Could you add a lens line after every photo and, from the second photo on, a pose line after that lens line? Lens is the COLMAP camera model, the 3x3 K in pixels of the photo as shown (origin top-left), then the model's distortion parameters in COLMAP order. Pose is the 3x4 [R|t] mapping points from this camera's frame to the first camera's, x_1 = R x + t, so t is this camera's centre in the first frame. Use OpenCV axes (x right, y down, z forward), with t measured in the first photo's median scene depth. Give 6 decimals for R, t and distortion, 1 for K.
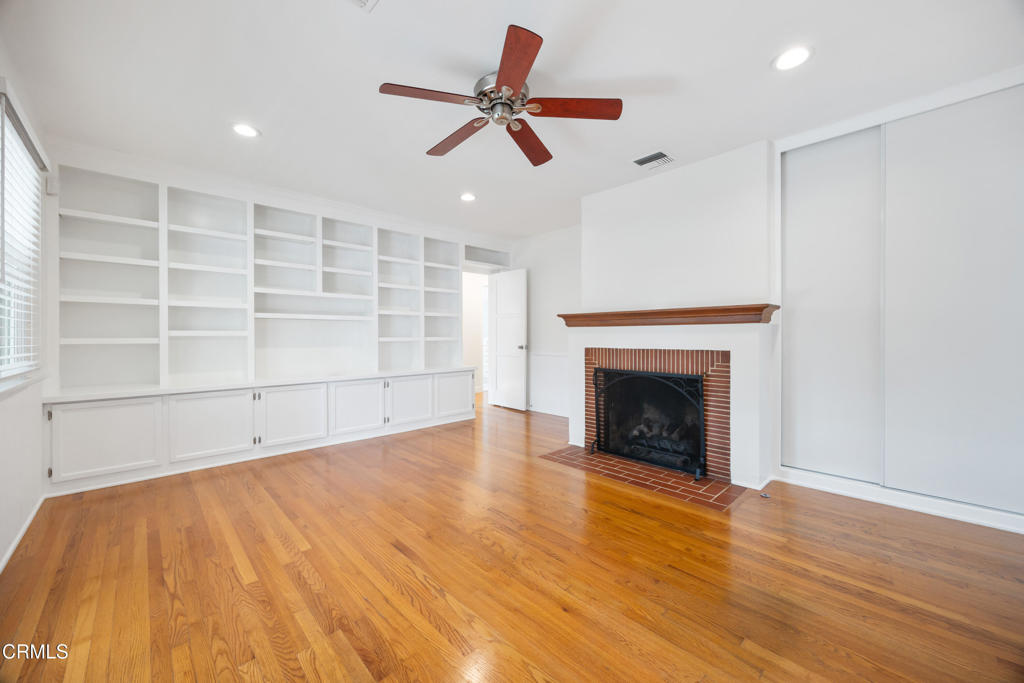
lens RADIAL K [[394.2, 0, 503.5], [0, 394.2, 339.5], [0, 0, 1]] dist [-0.000517, -0.000020]
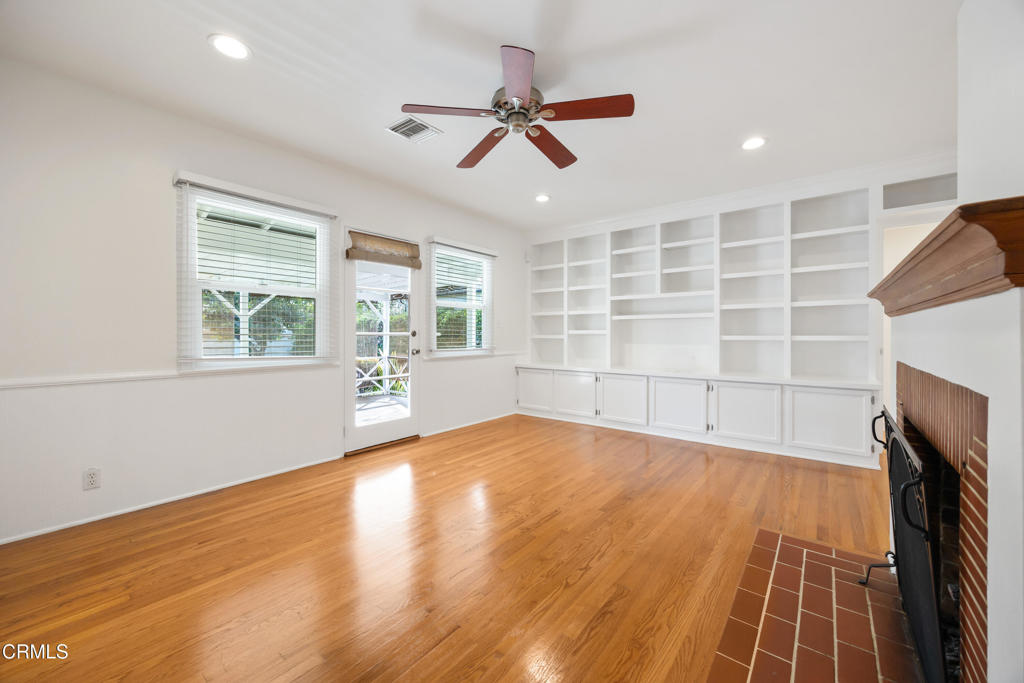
lens RADIAL K [[394.2, 0, 520.8], [0, 394.2, 335.1], [0, 0, 1]] dist [-0.000517, -0.000020]
pose [[0.151984, 0.004246, -0.988374, 0.647475], [-0.009894, 0.999947, 0.002774, -0.005448], [0.988333, 0.009357, 0.152018, 0.535799]]
